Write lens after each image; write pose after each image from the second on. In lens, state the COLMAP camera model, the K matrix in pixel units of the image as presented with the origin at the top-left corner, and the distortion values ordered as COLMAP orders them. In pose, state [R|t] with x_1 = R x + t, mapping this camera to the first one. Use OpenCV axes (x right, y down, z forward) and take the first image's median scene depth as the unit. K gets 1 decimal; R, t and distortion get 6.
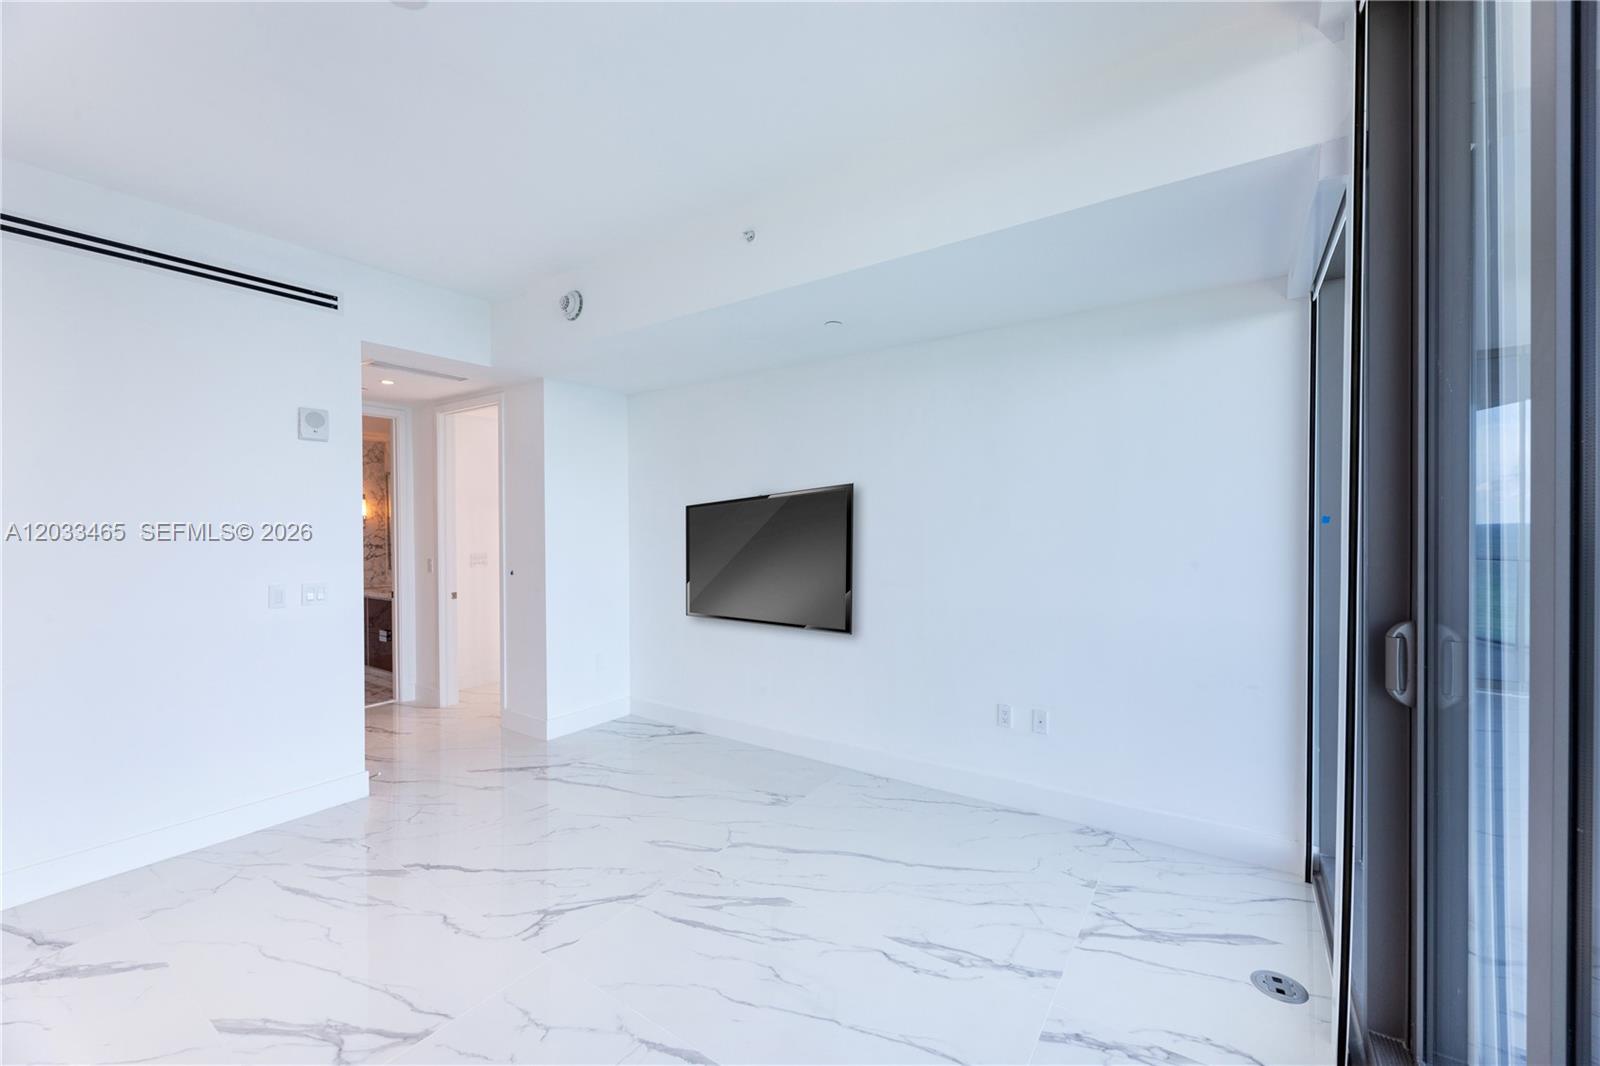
lens RADIAL K [[626.9, 0, 787.2], [0, 626.9, 523.7], [0, 0, 1]] dist [-0.001531, -0.003673]
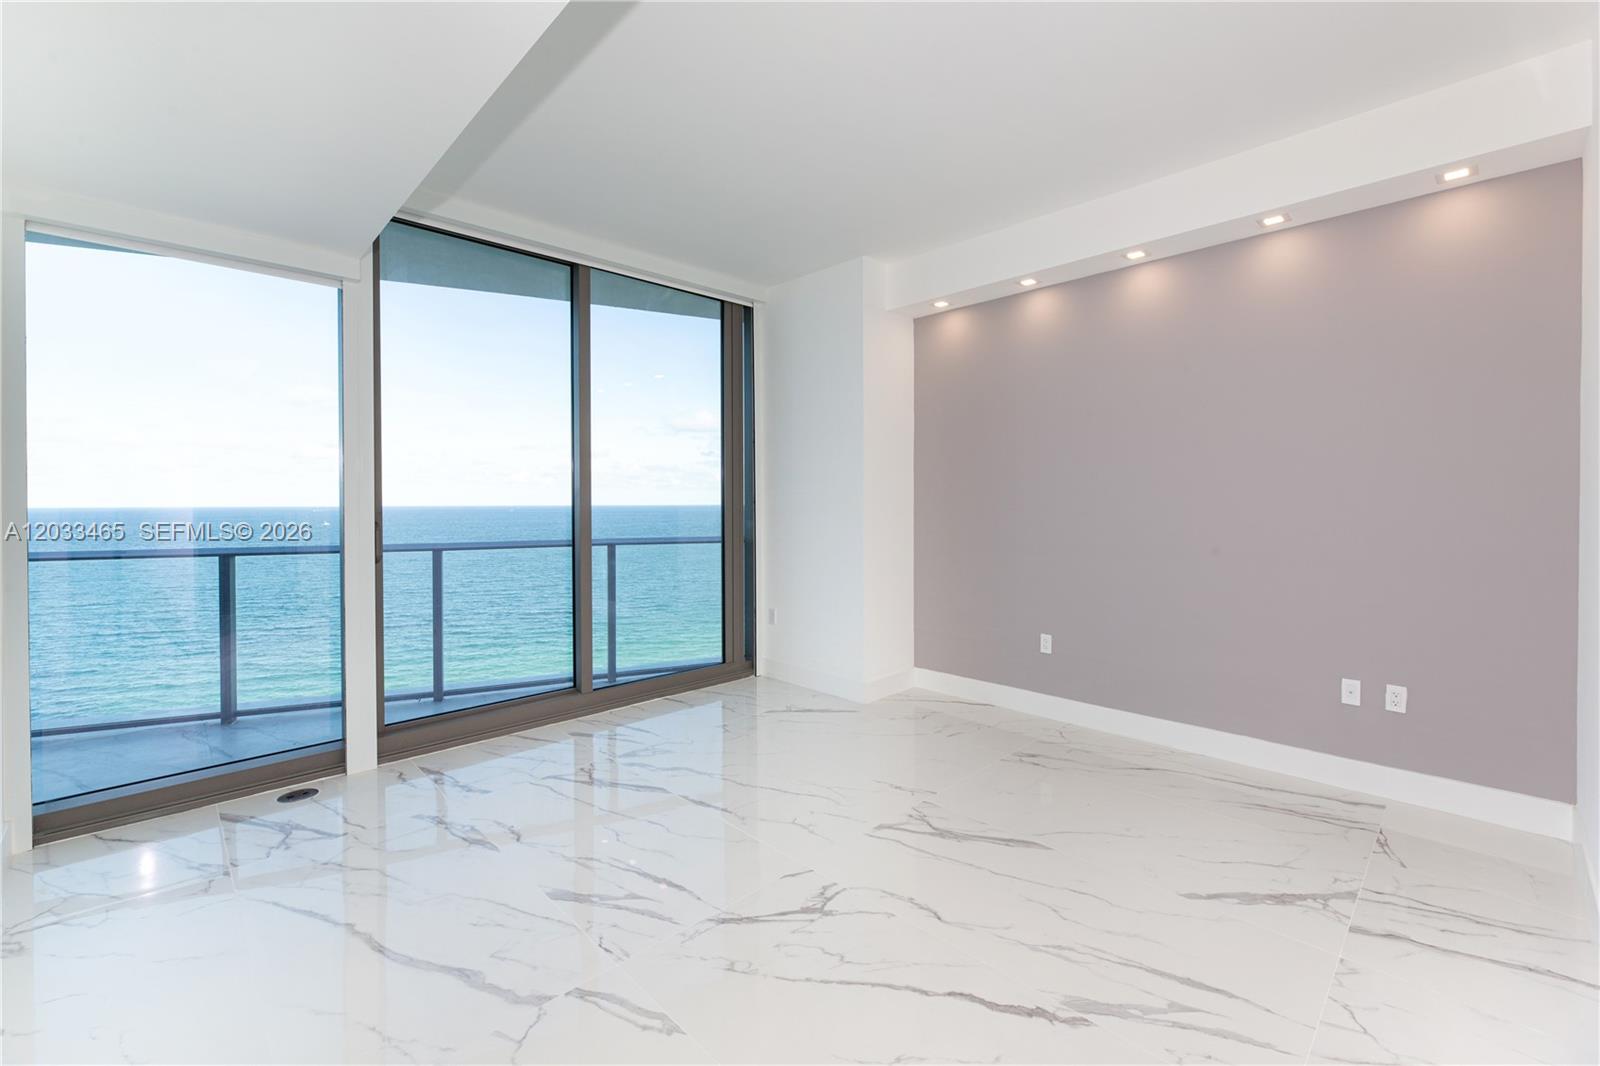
lens RADIAL K [[626.9, 0, 787.2], [0, 626.9, 523.7], [0, 0, 1]] dist [-0.001531, -0.003673]
pose [[-0.975254, -0.003853, 0.221052, -0.511432], [0.003583, 0.999441, 0.033227, 0.068112], [-0.221056, 0.033197, -0.974696, 1.773558]]
